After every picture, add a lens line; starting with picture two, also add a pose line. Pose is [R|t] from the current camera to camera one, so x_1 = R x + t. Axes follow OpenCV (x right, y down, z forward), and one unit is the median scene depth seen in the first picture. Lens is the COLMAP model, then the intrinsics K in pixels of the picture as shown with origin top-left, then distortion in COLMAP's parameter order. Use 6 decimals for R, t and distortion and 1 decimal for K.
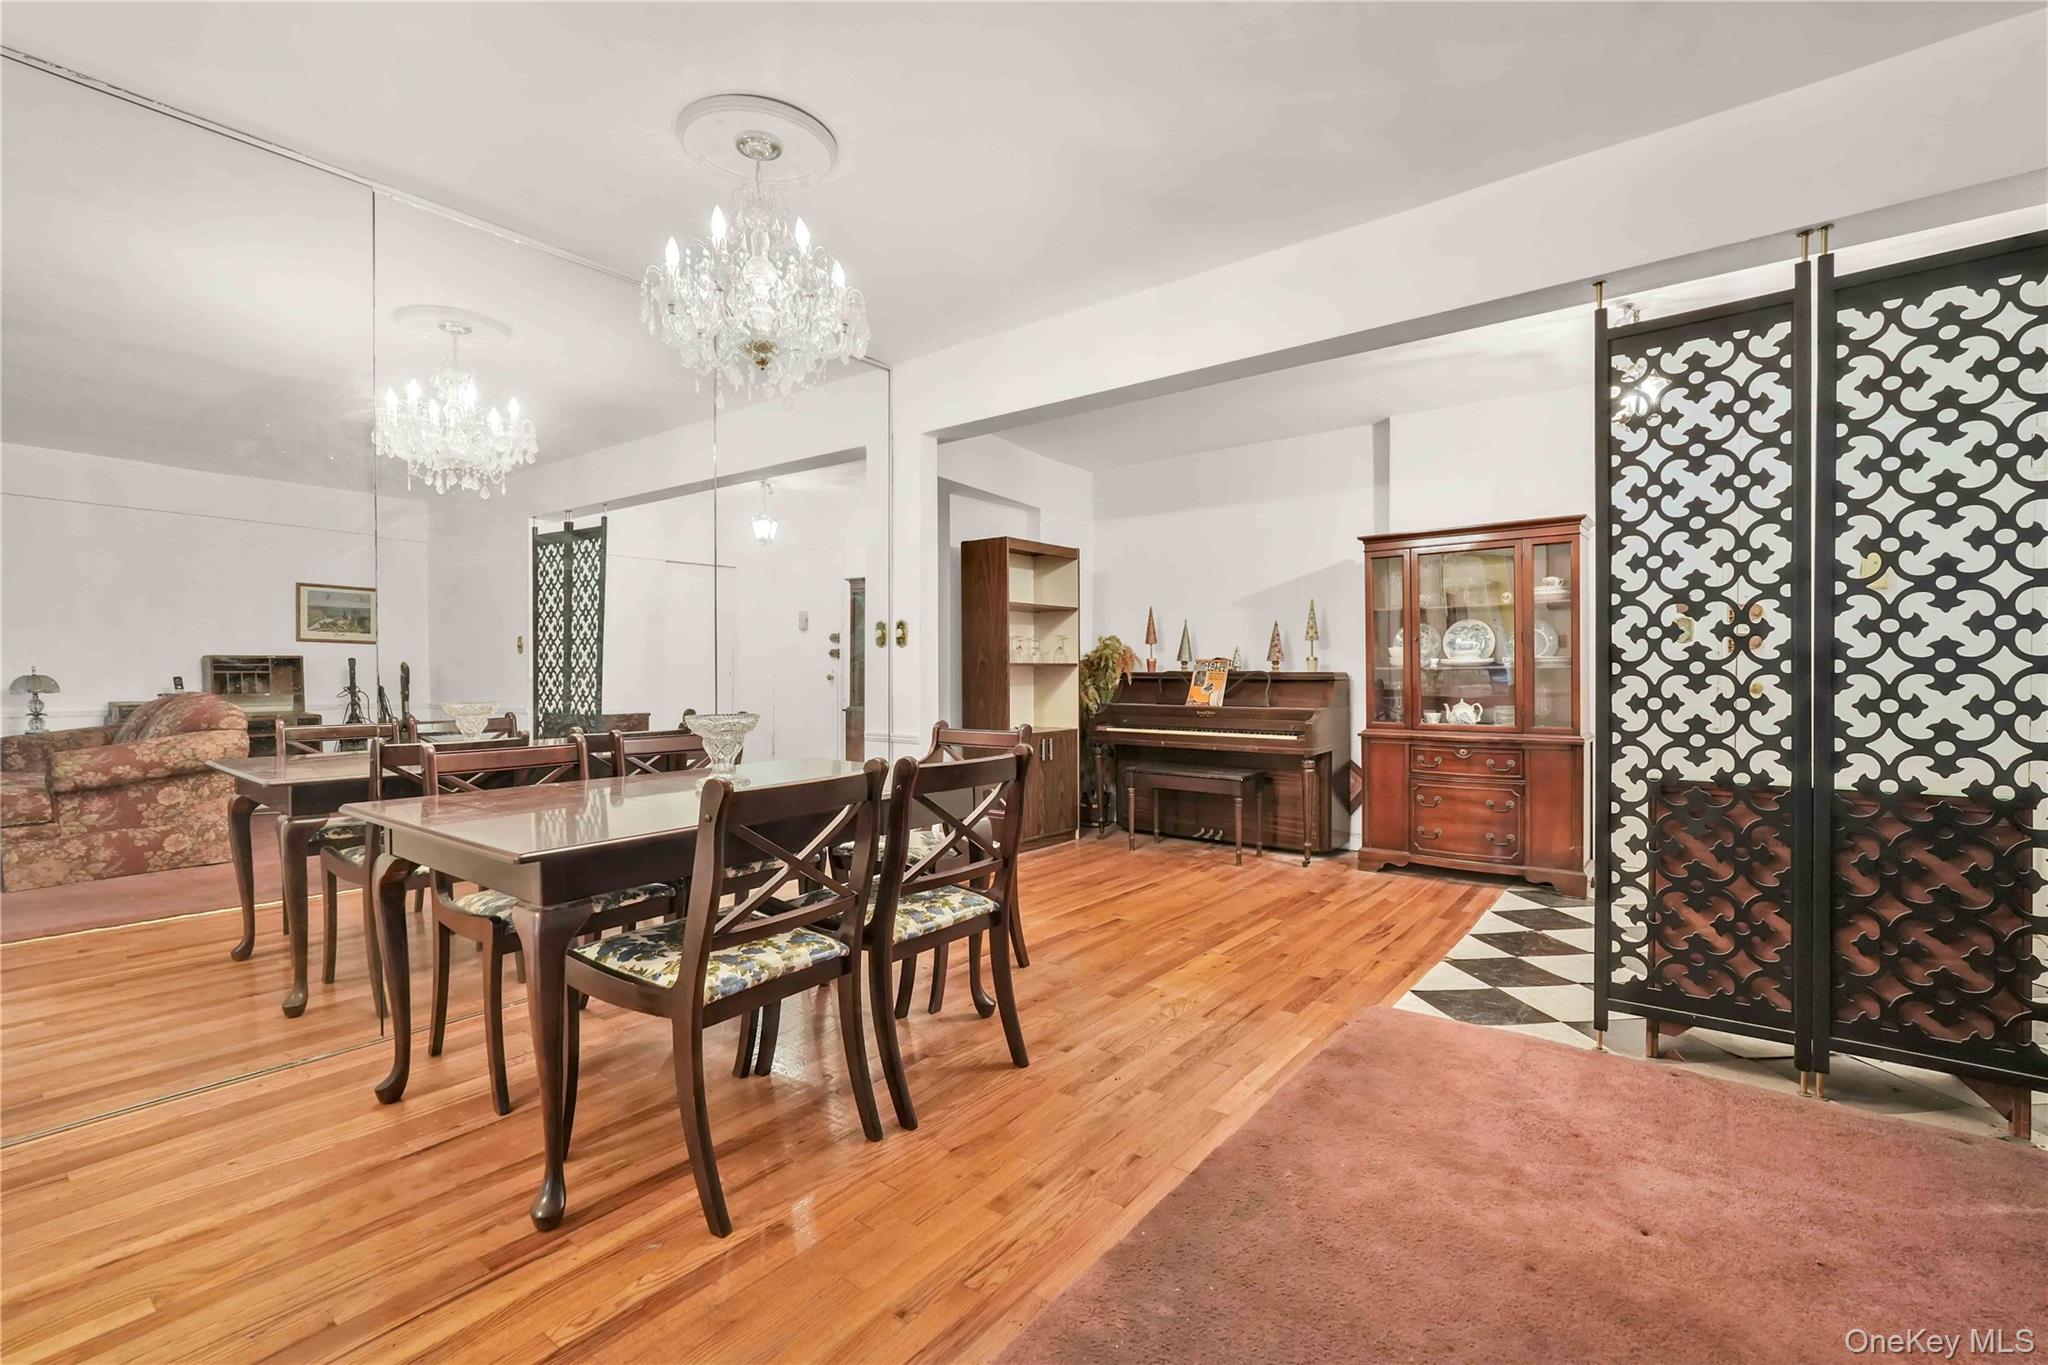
lens RADIAL K [[903.9, 0, 1020.0], [0, 903.9, 674.5], [0, 0, 1]] dist [-0.003361, 0.002571]
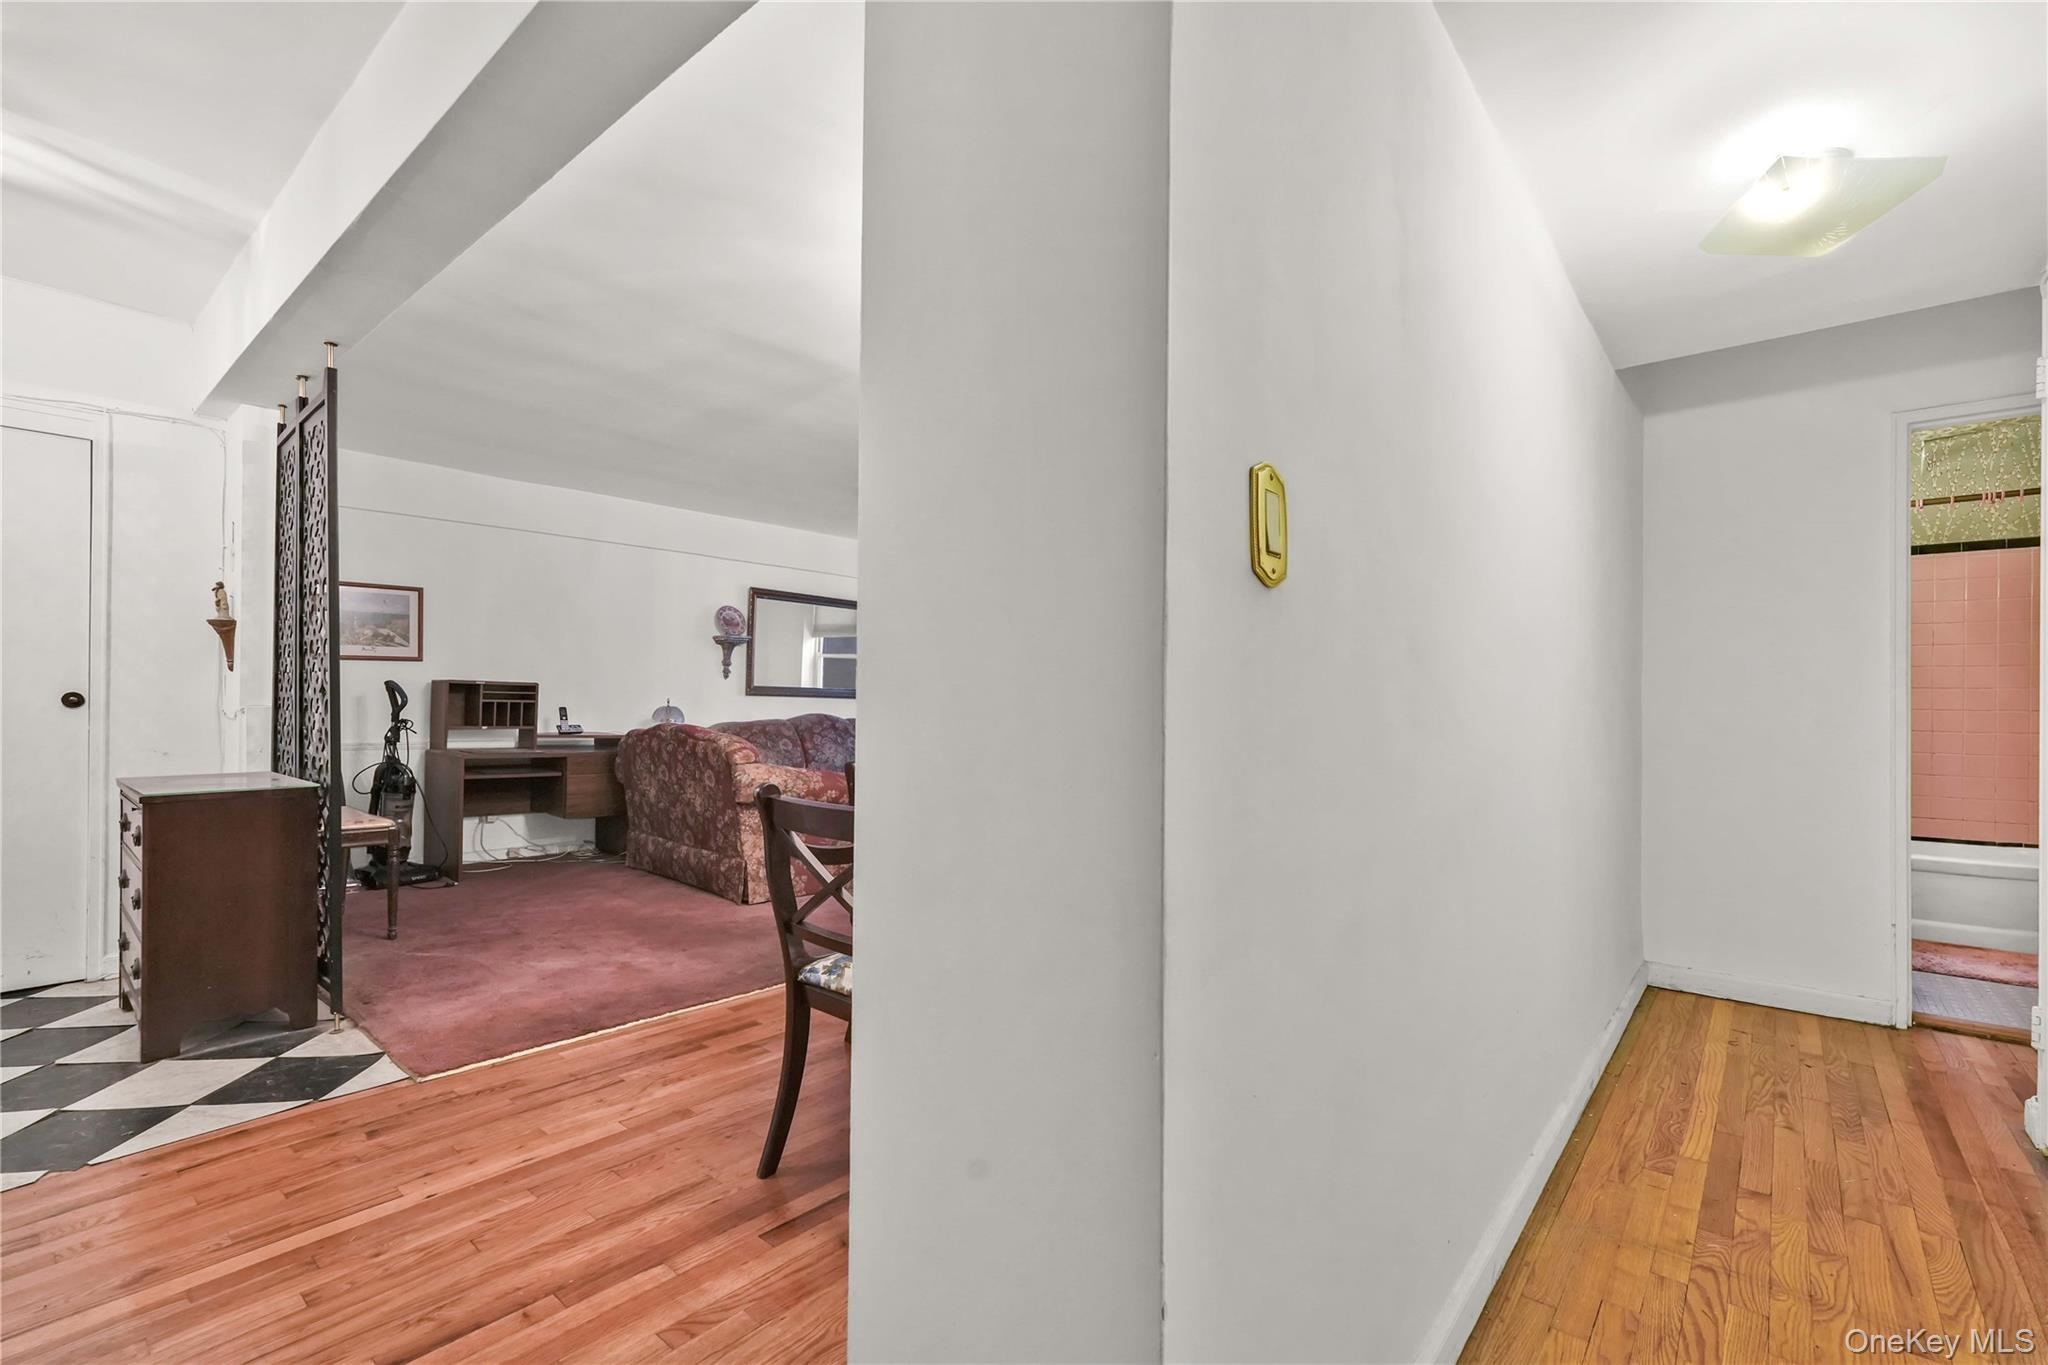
lens RADIAL K [[903.9, 0, 1029.2], [0, 903.9, 695.0], [0, 0, 1]] dist [-0.003361, 0.002571]
pose [[-0.999603, -0.009731, 0.026458, -0.232926], [-0.009819, 0.999947, -0.003196, -0.010781], [-0.026425, -0.003454, -0.999645, 1.962791]]
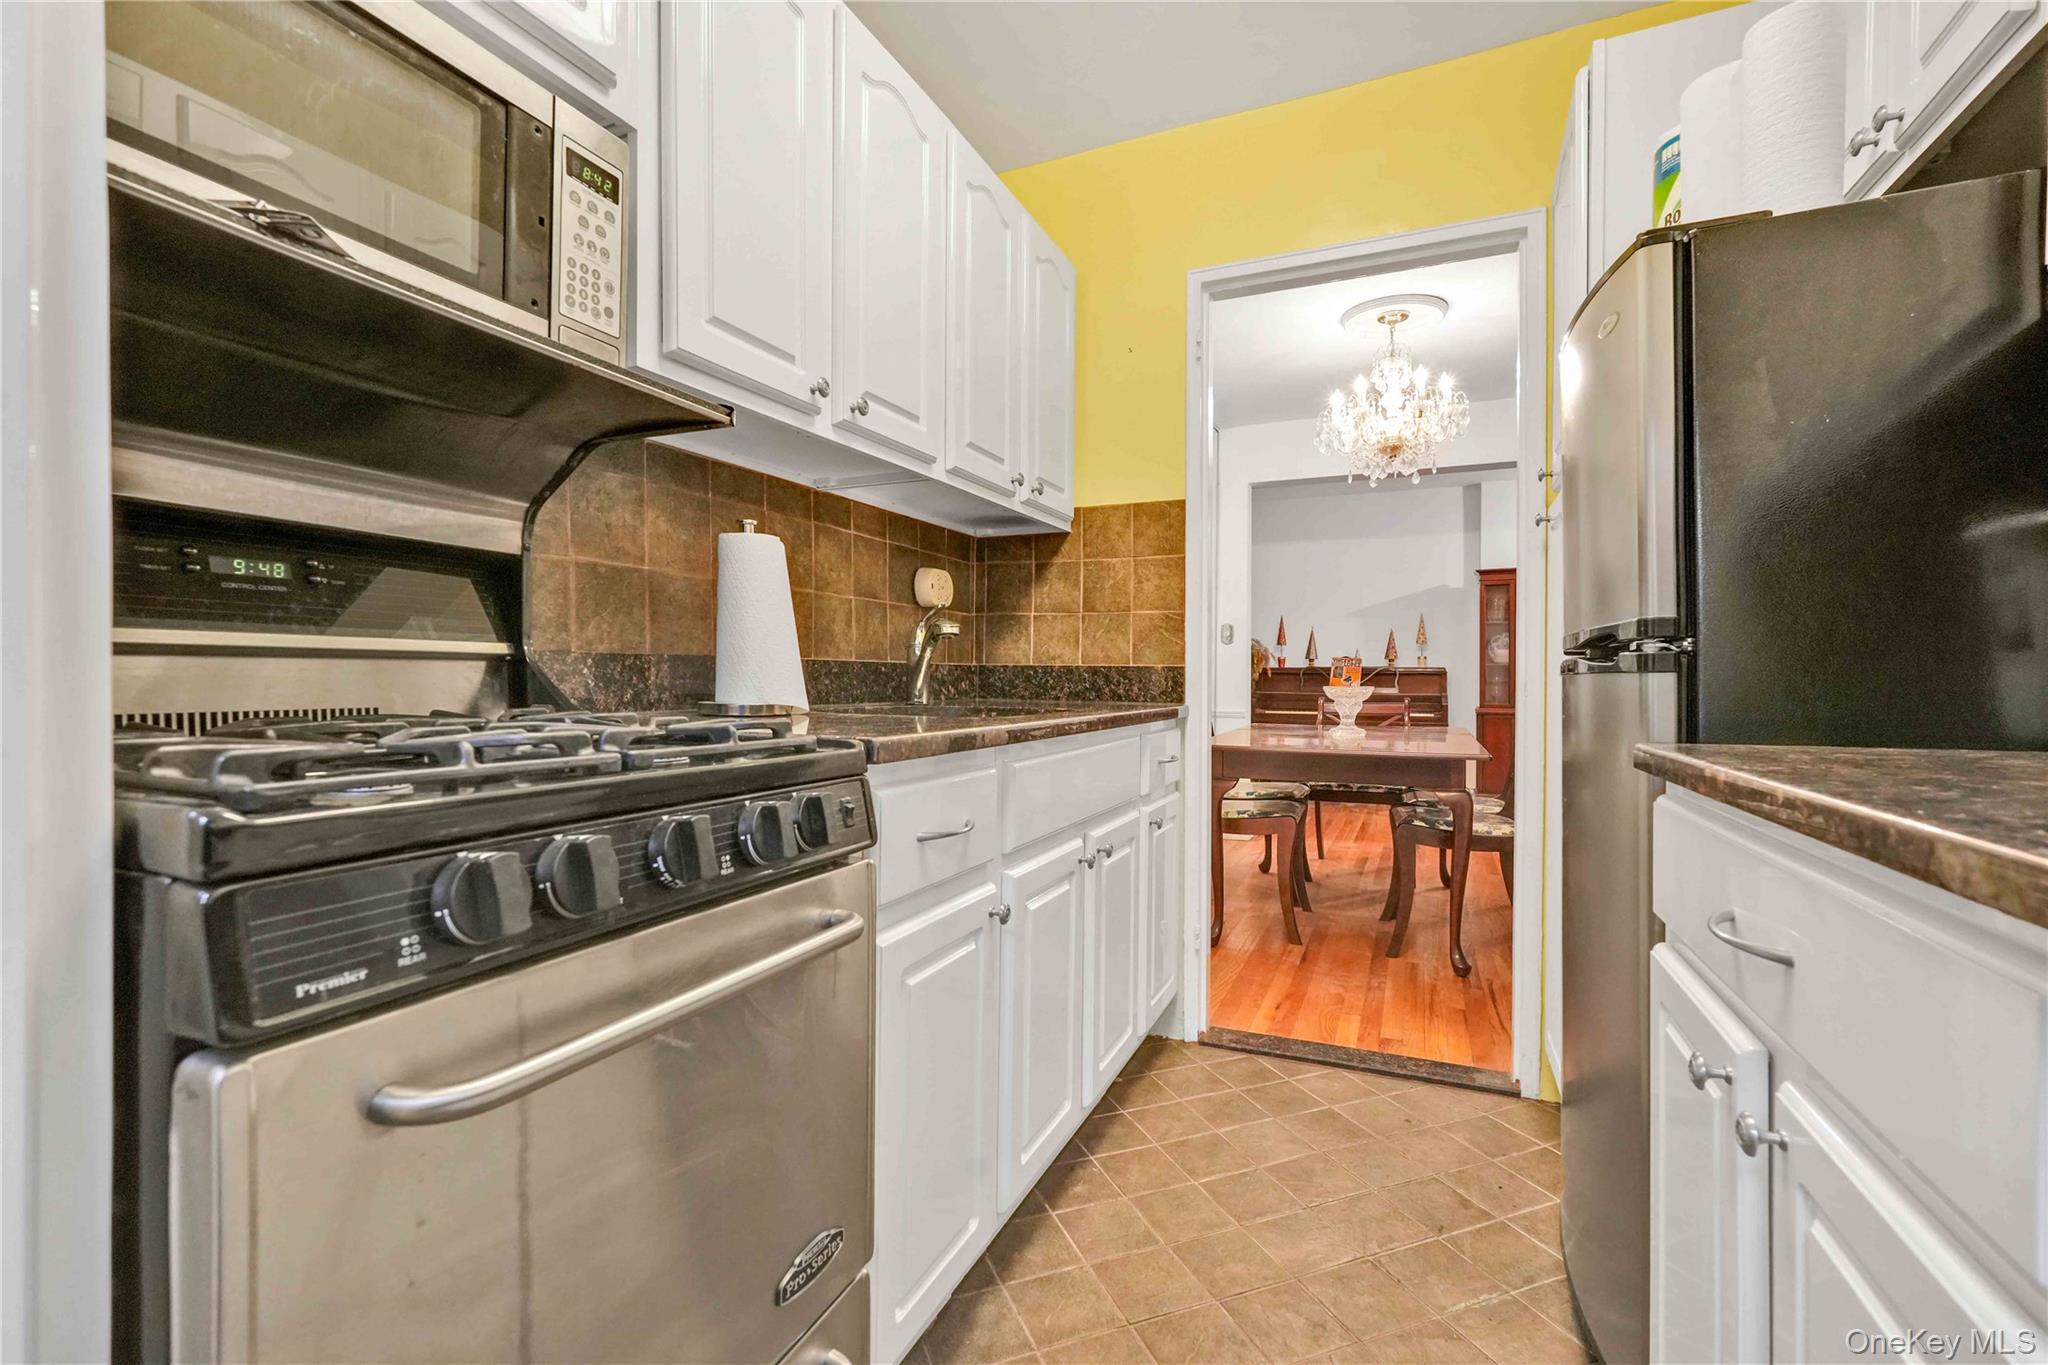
lens RADIAL K [[903.9, 0, 1028.7], [0, 903.9, 668.4], [0, 0, 1]] dist [-0.003361, 0.002571]
pose [[0.968539, 0.007406, 0.248750, -1.122777], [-0.005088, 0.999937, -0.009960, 0.028543], [-0.248808, 0.008381, 0.968517, -0.298413]]
